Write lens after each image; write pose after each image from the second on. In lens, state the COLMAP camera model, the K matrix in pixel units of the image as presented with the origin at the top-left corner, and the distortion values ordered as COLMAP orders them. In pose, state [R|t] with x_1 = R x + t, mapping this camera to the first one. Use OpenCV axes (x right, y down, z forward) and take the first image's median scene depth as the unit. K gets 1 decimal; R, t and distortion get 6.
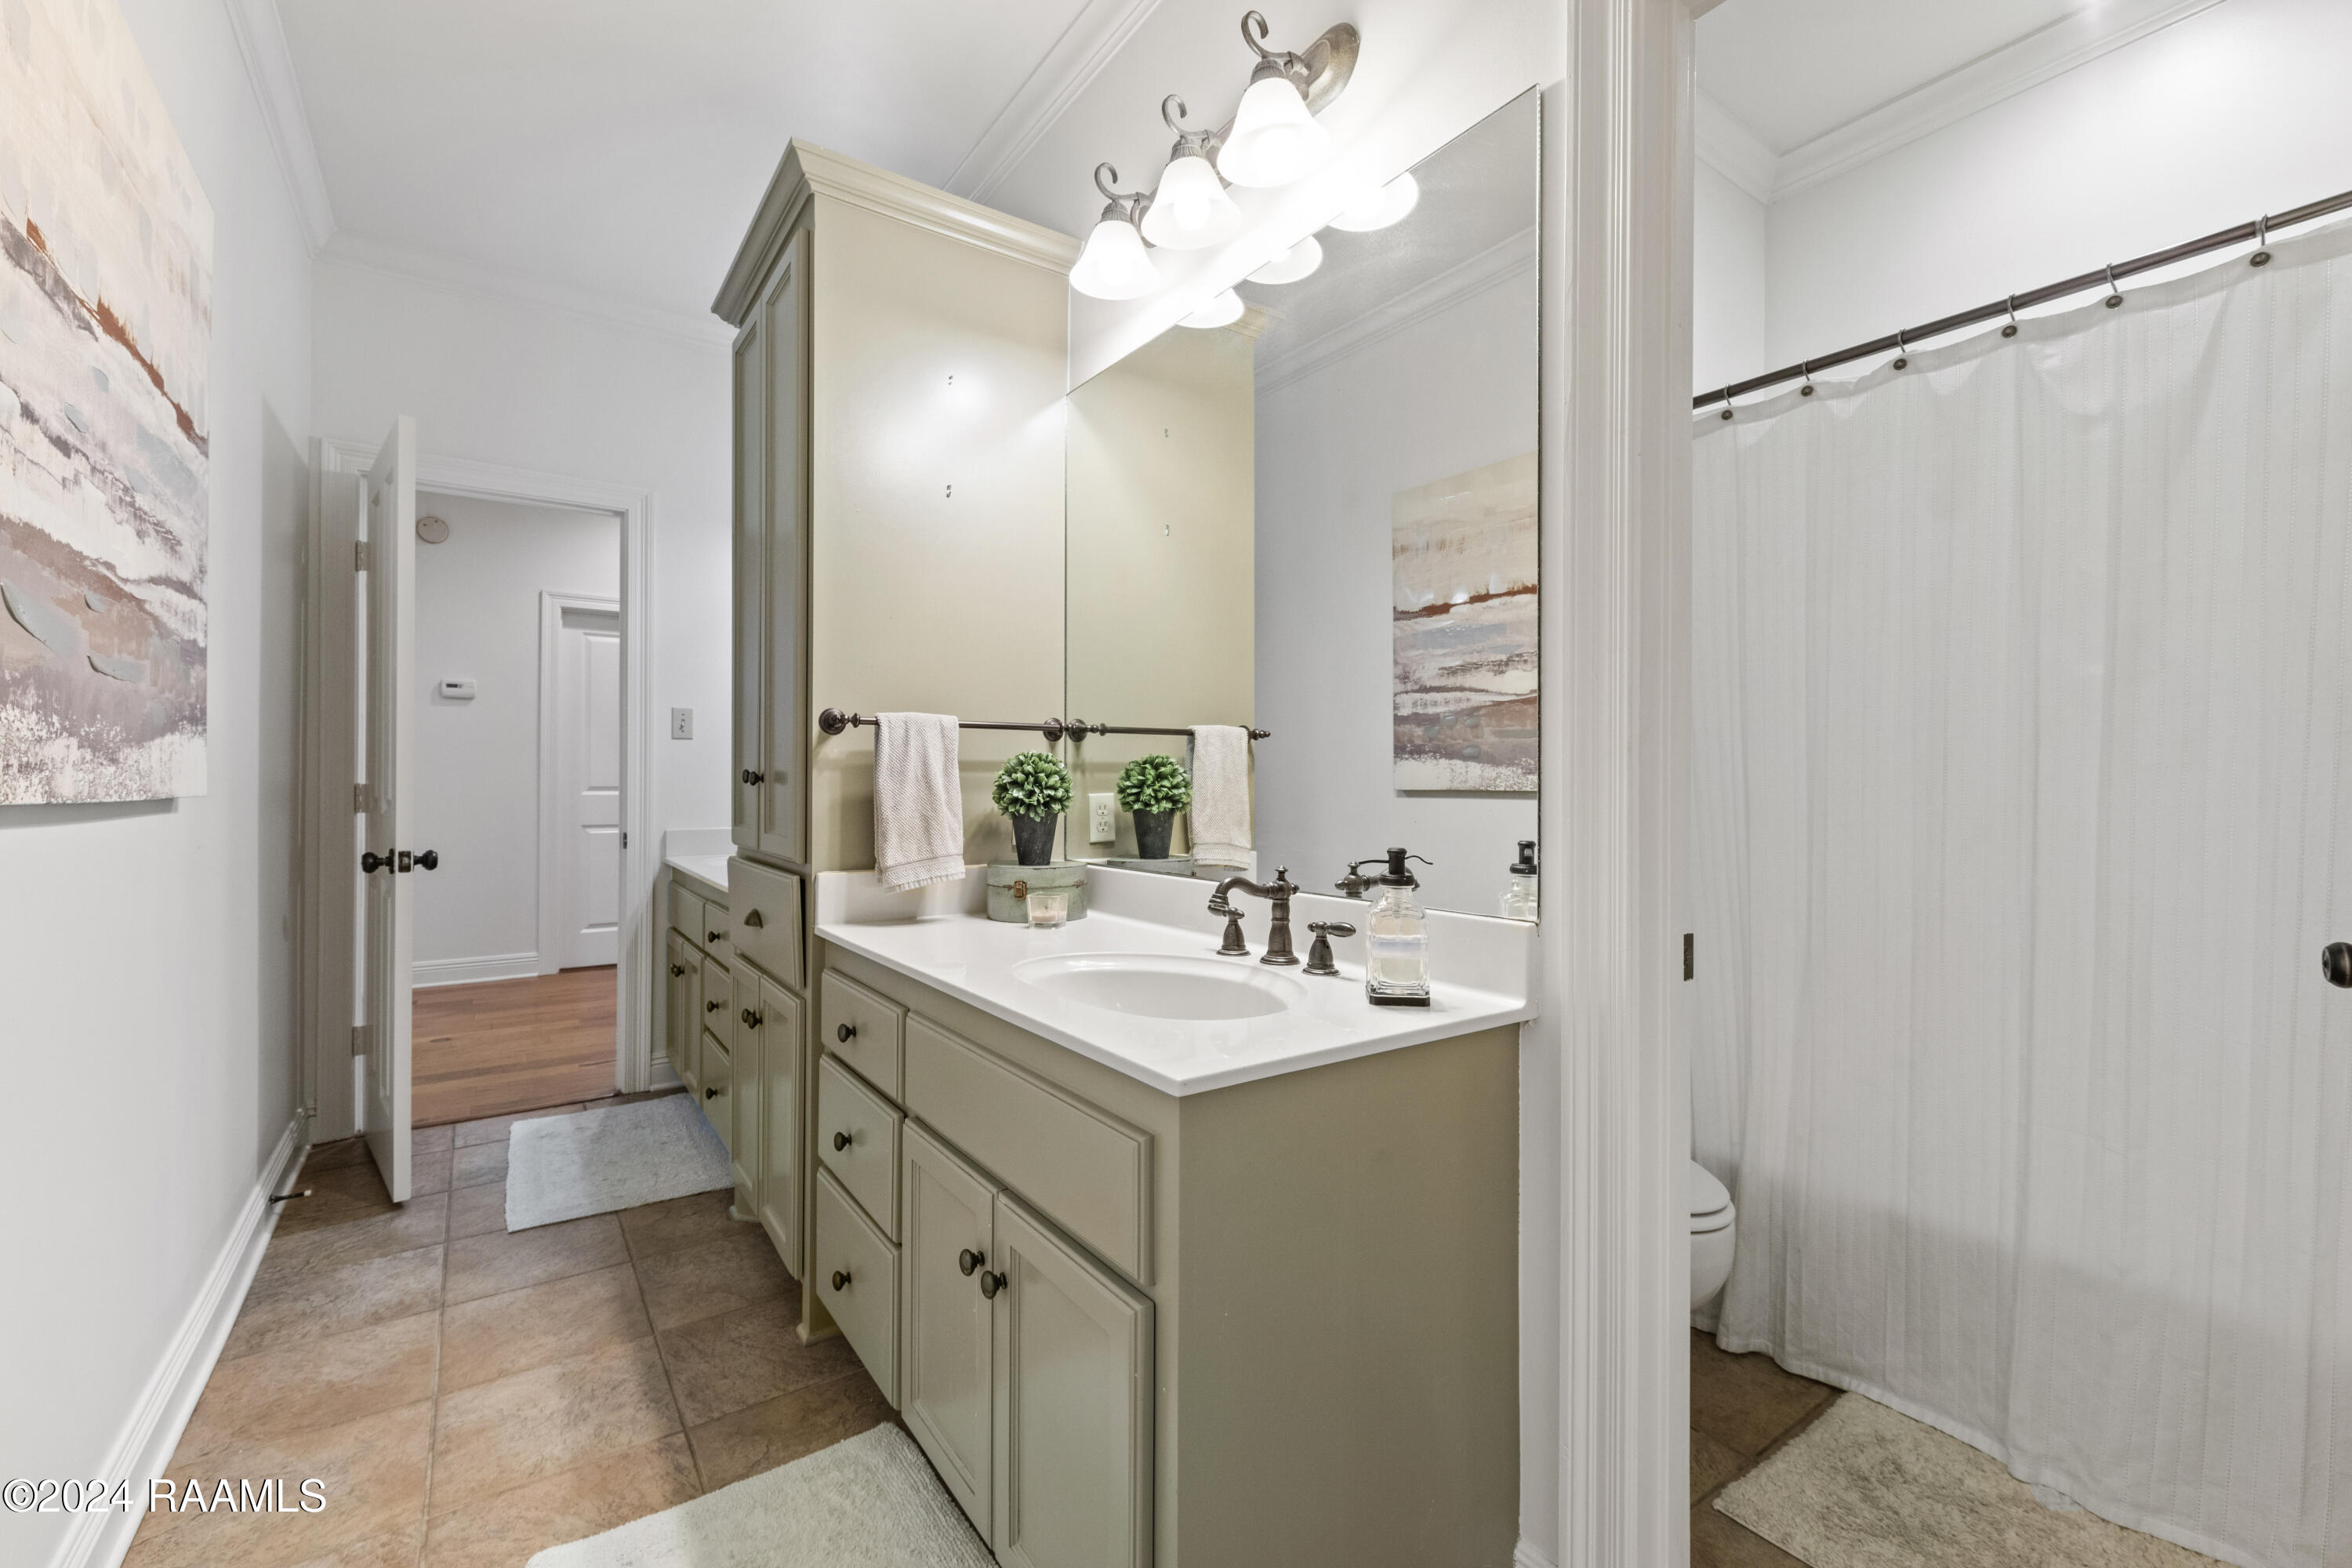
lens RADIAL K [[981.9, 0, 1178.9], [0, 981.9, 777.7], [0, 0, 1]] dist [0.002231, 0.000002]
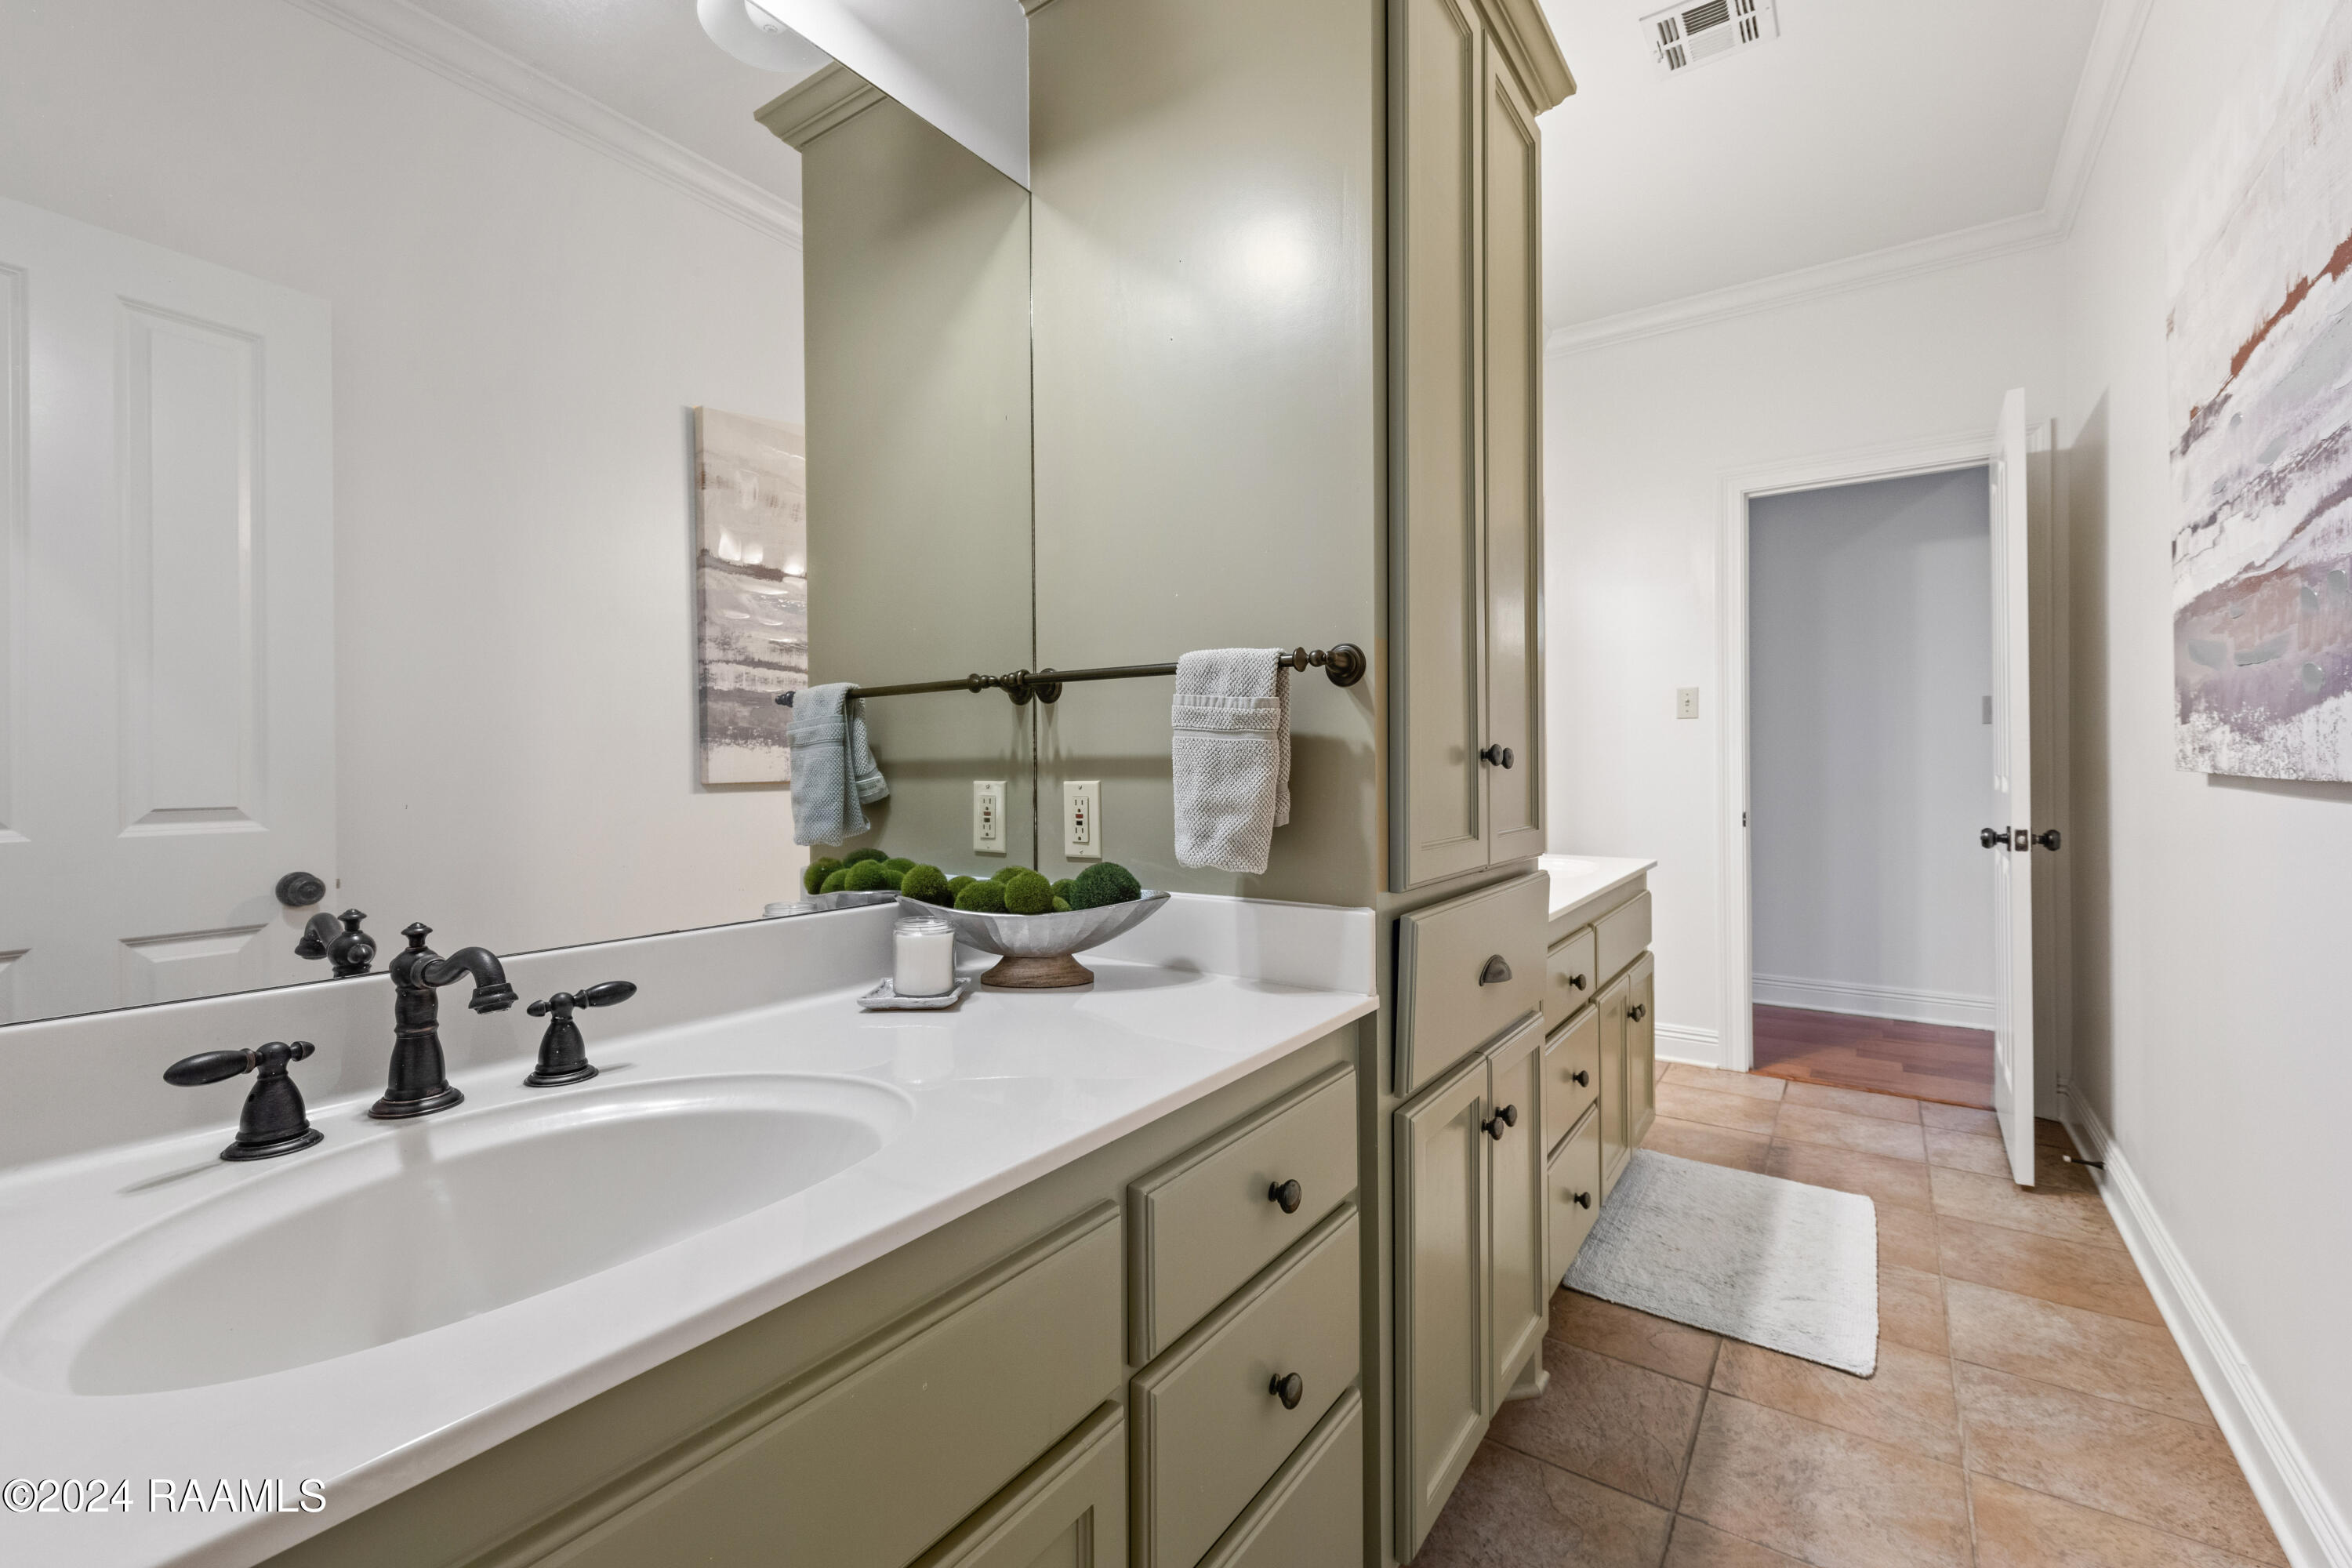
lens RADIAL K [[945.0, 0, 1167.1], [0, 945.0, 769.7], [0, 0, 1]] dist [-0.002720, -0.000041]
pose [[-0.302744, -0.002623, 0.953068, -1.151926], [0.007478, 0.999959, 0.005127, 0.001176], [-0.953042, 0.008679, -0.302712, 1.660329]]
